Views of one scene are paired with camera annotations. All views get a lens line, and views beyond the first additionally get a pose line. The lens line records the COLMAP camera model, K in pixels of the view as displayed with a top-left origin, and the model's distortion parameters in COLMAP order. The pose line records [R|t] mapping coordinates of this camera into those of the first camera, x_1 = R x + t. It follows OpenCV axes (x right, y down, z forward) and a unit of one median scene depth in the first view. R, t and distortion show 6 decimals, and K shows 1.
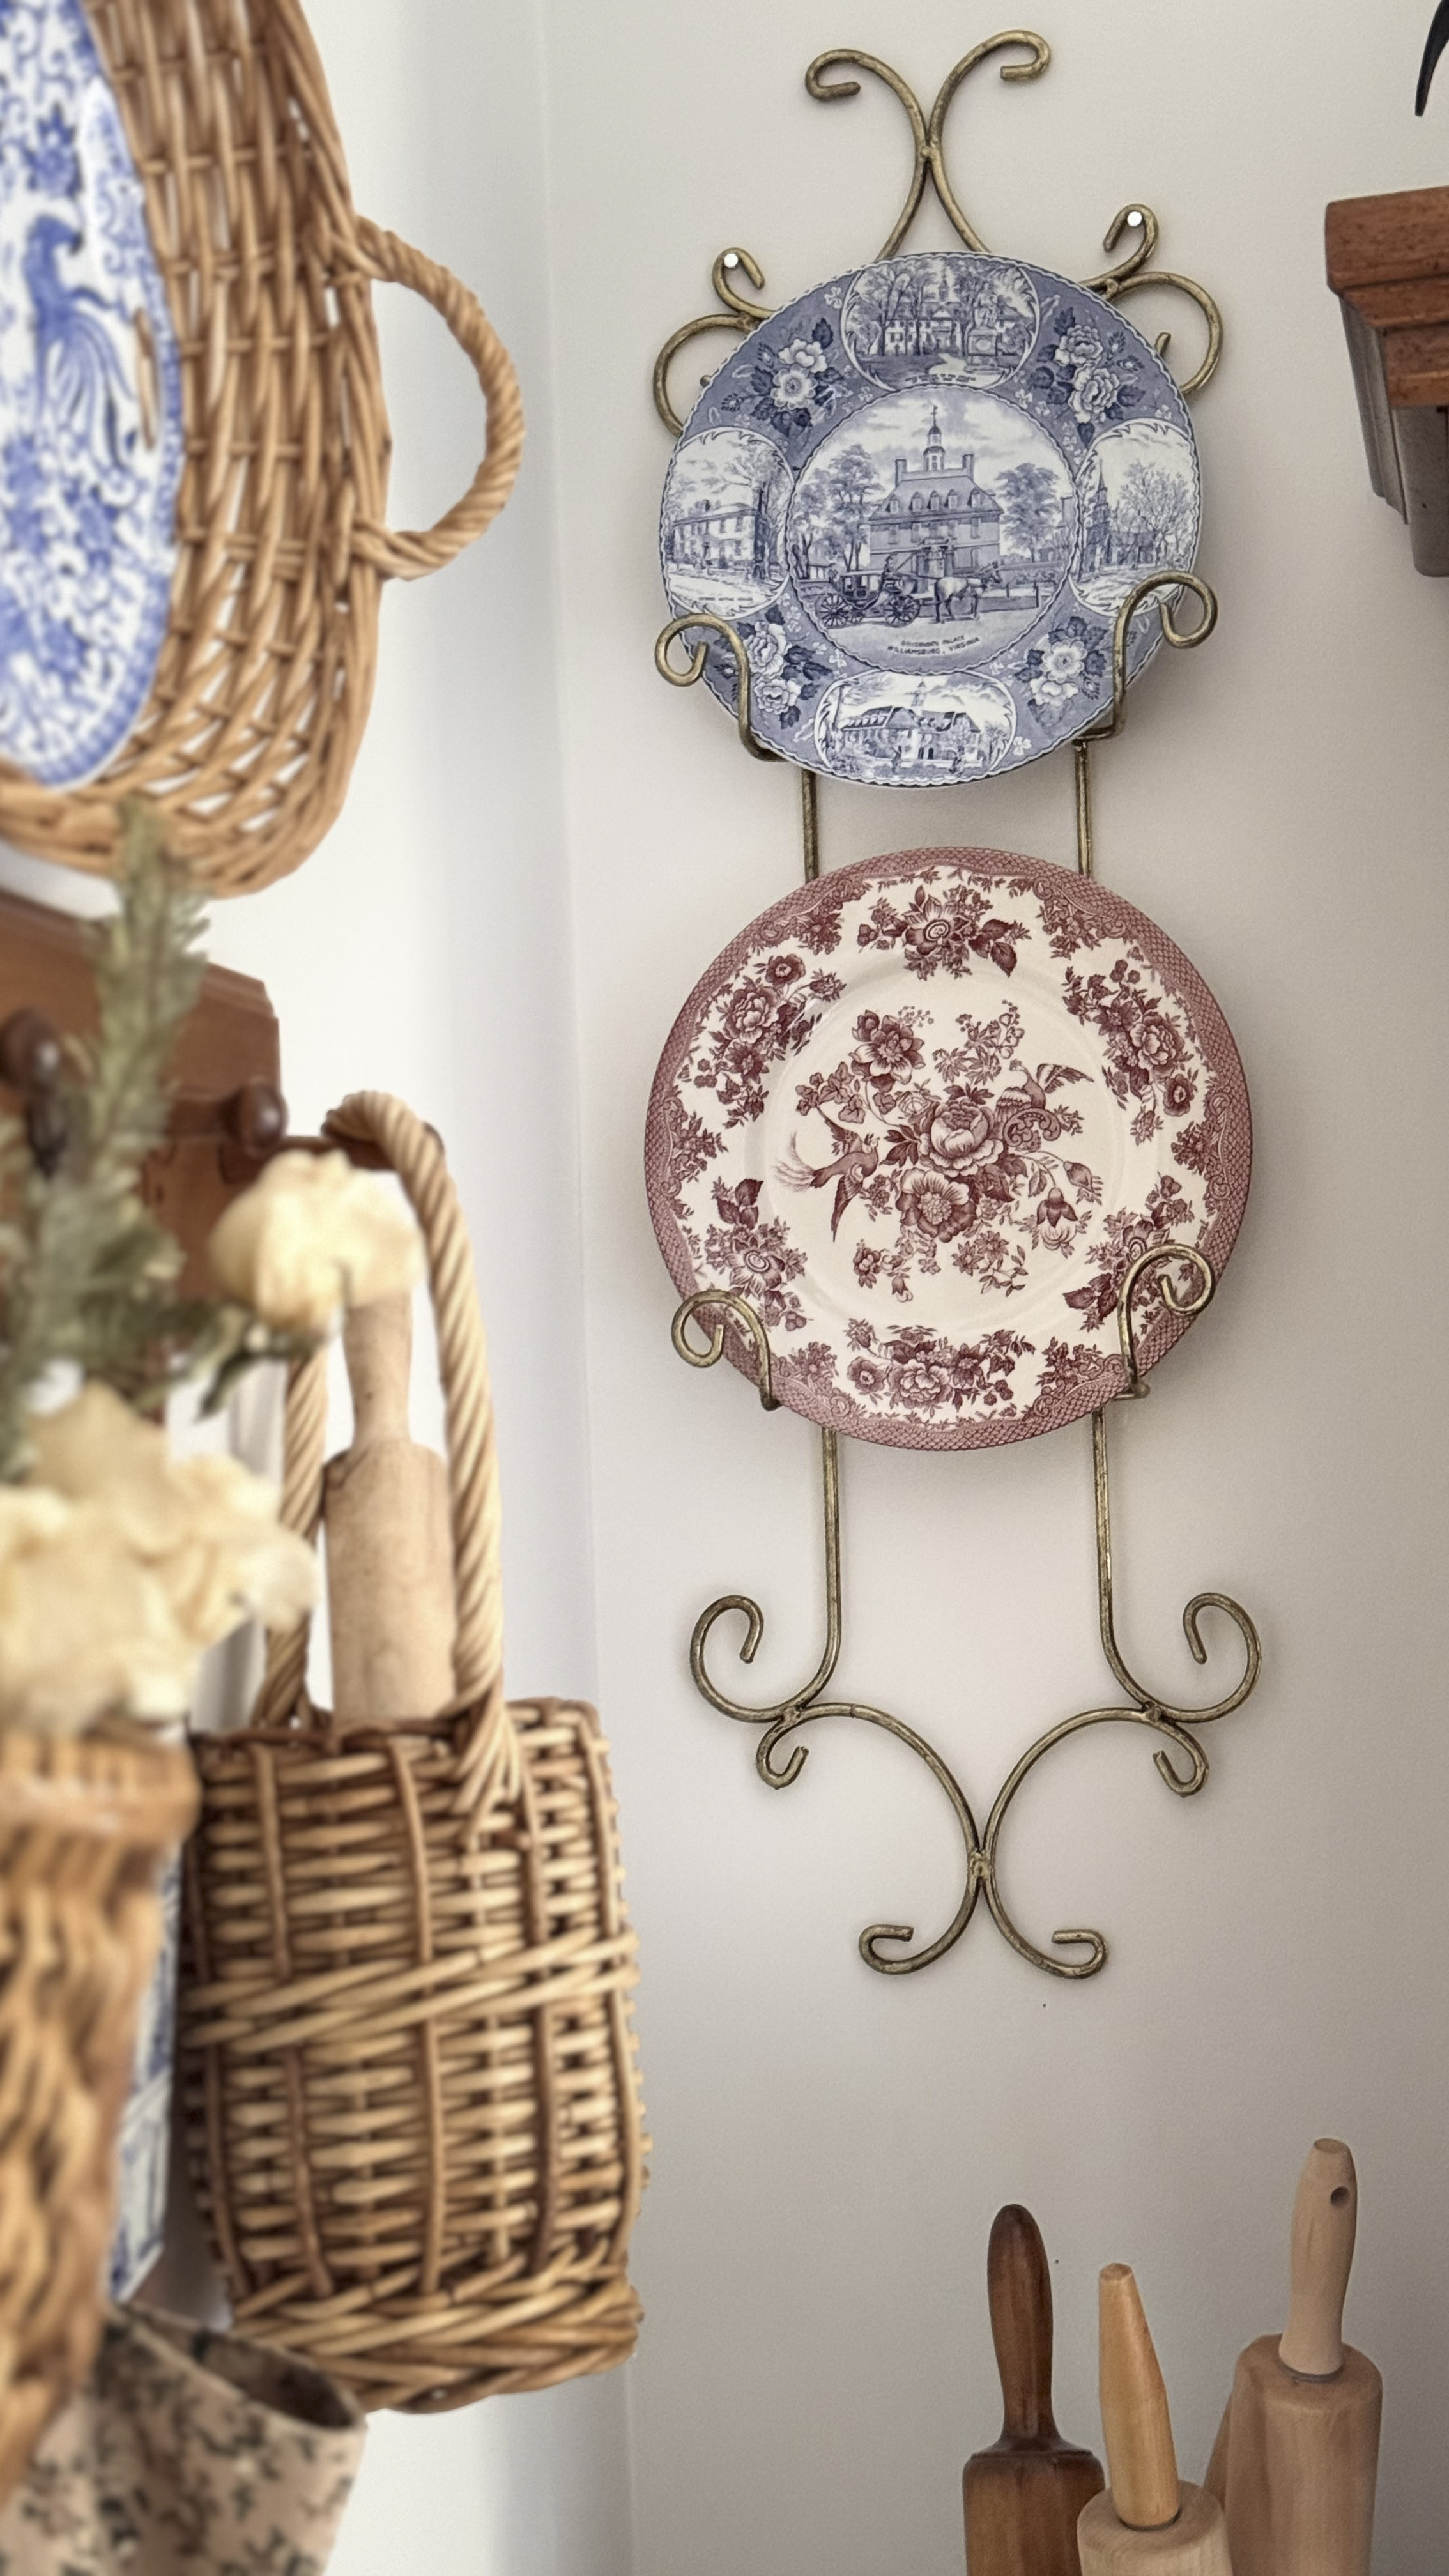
lens RADIAL K [[3584.0, 0, 713.8], [0, 3584.0, 1290.6], [0, 0, 1]] dist [0.119259, 0.000000]
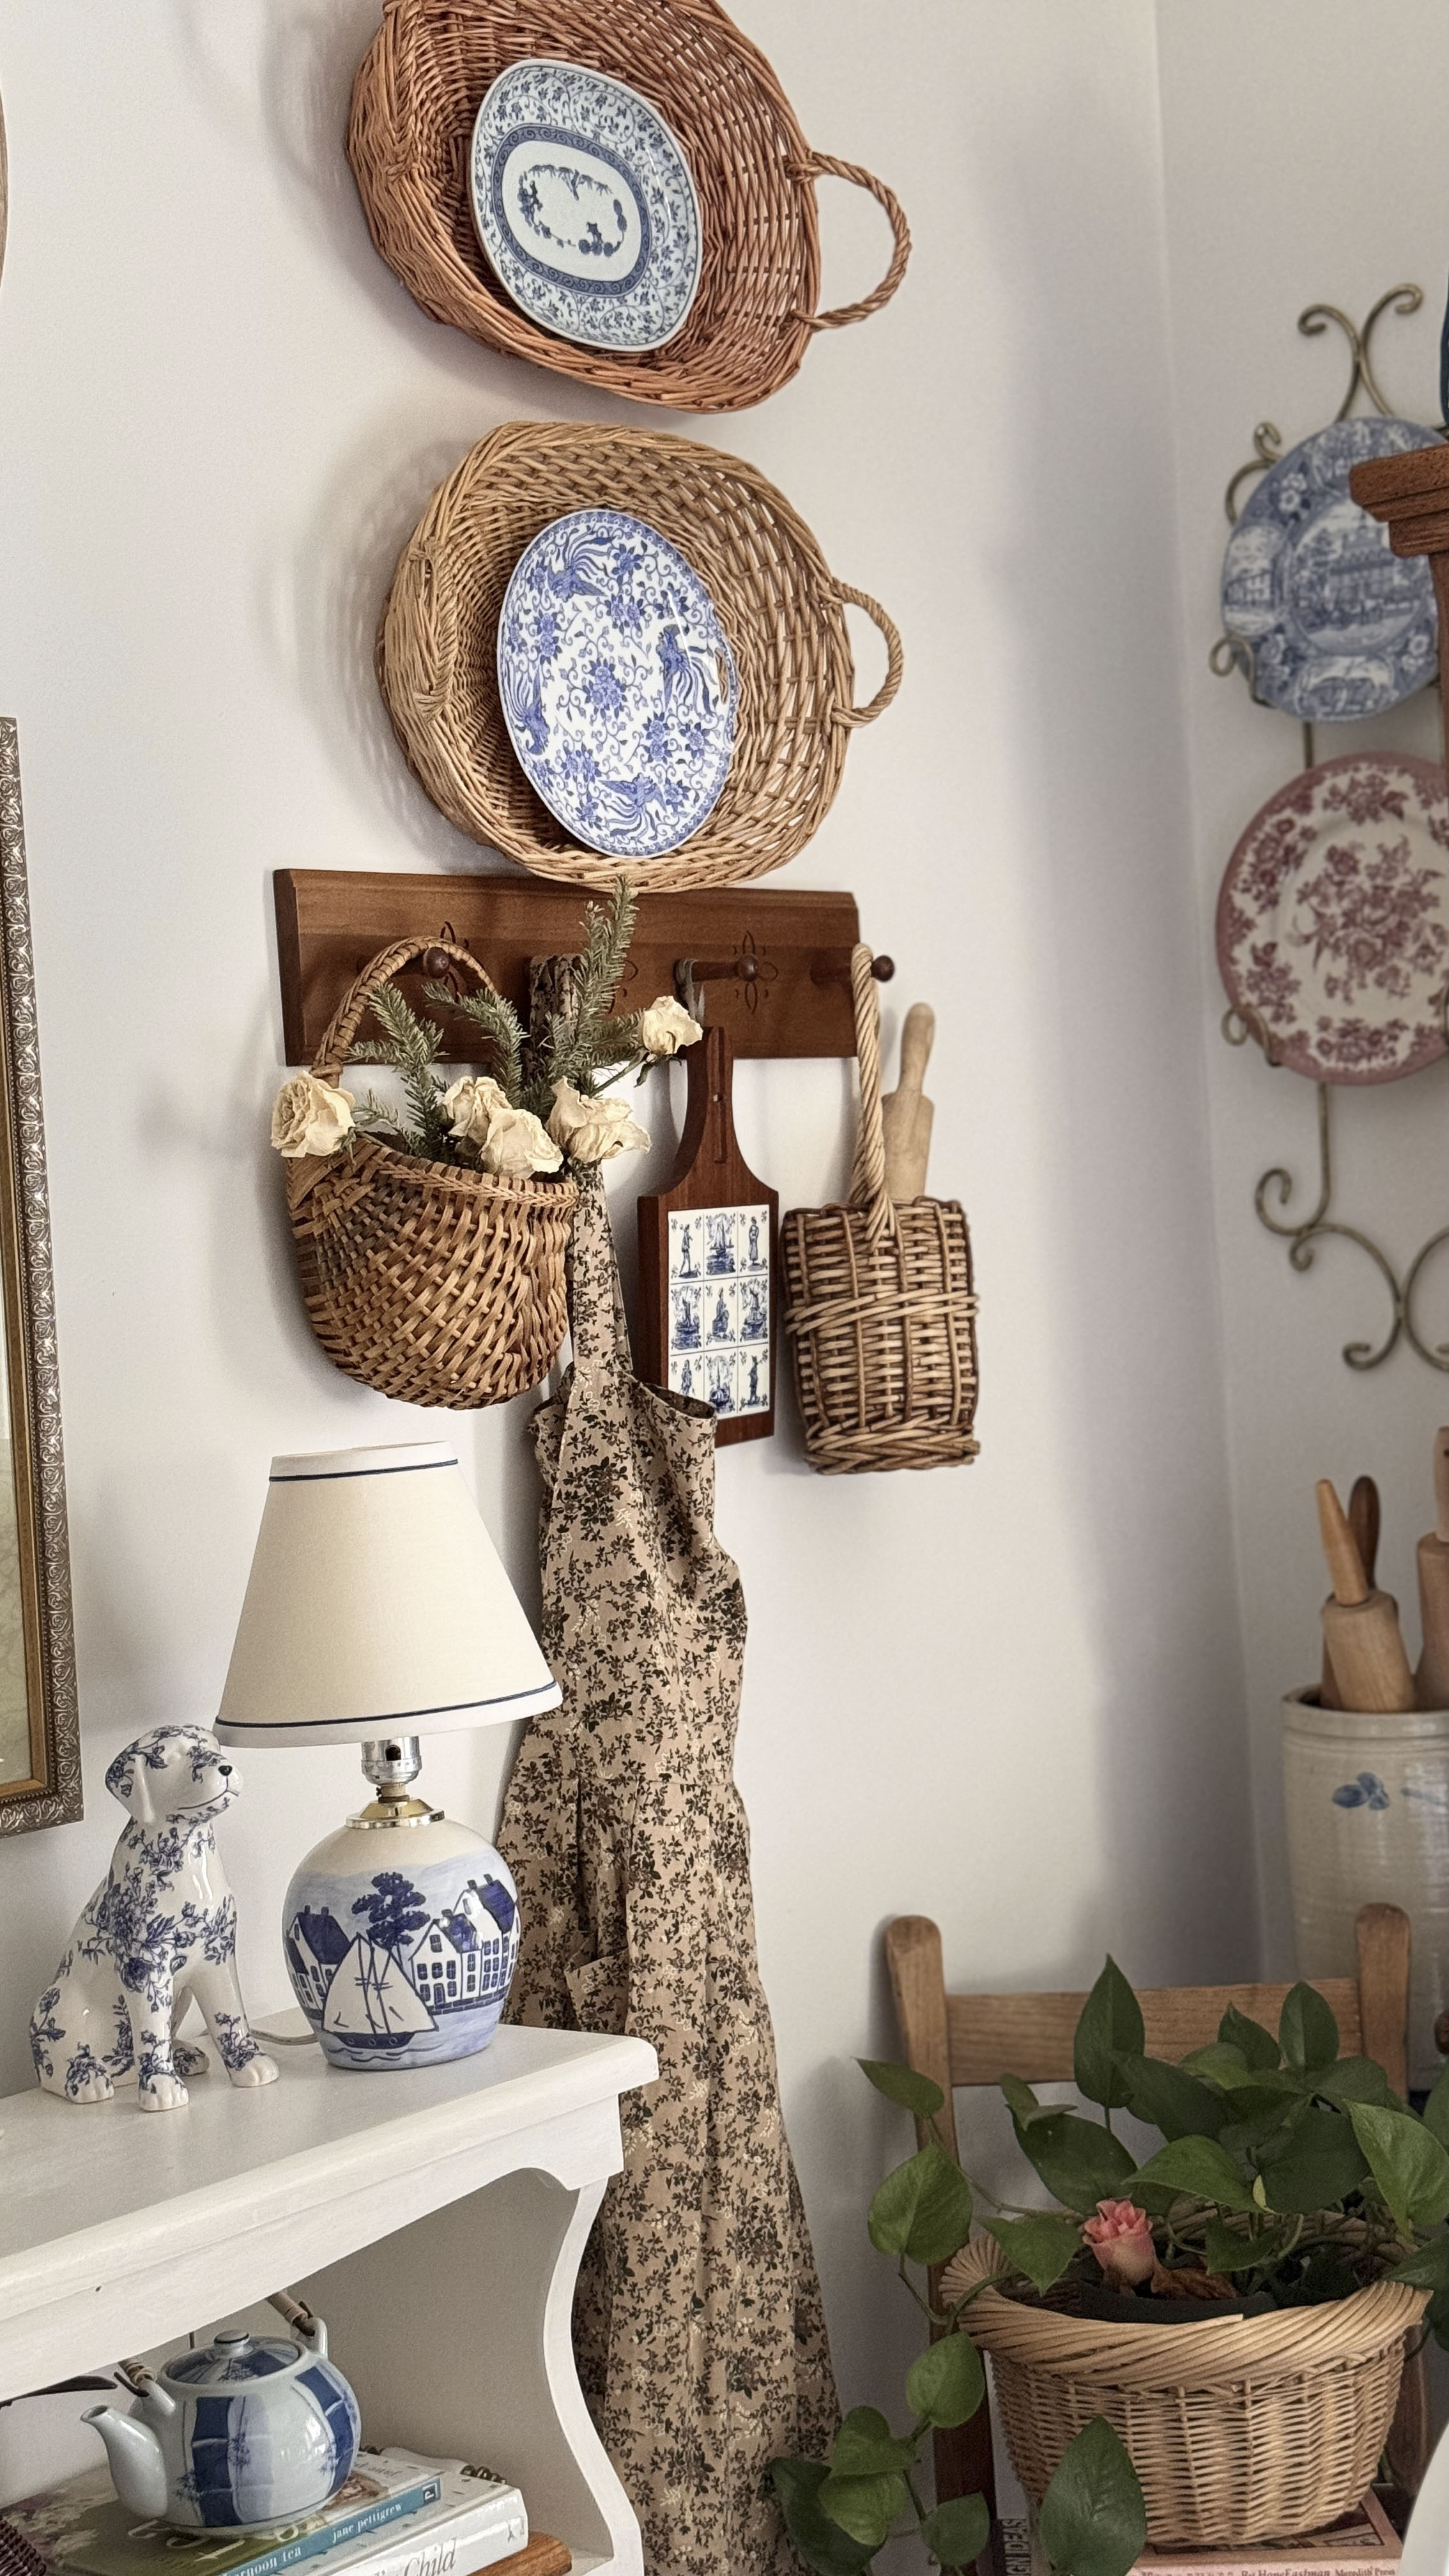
lens RADIAL K [[3584.0, 0, 728.4], [0, 3584.0, 1274.3], [0, 0, 1]] dist [0.119259, 0.000000]
pose [[0.878938, -0.008284, -0.476864, 0.652157], [0.049983, 0.995943, 0.074825, -0.013451], [0.474310, -0.089602, 0.875786, -0.775173]]
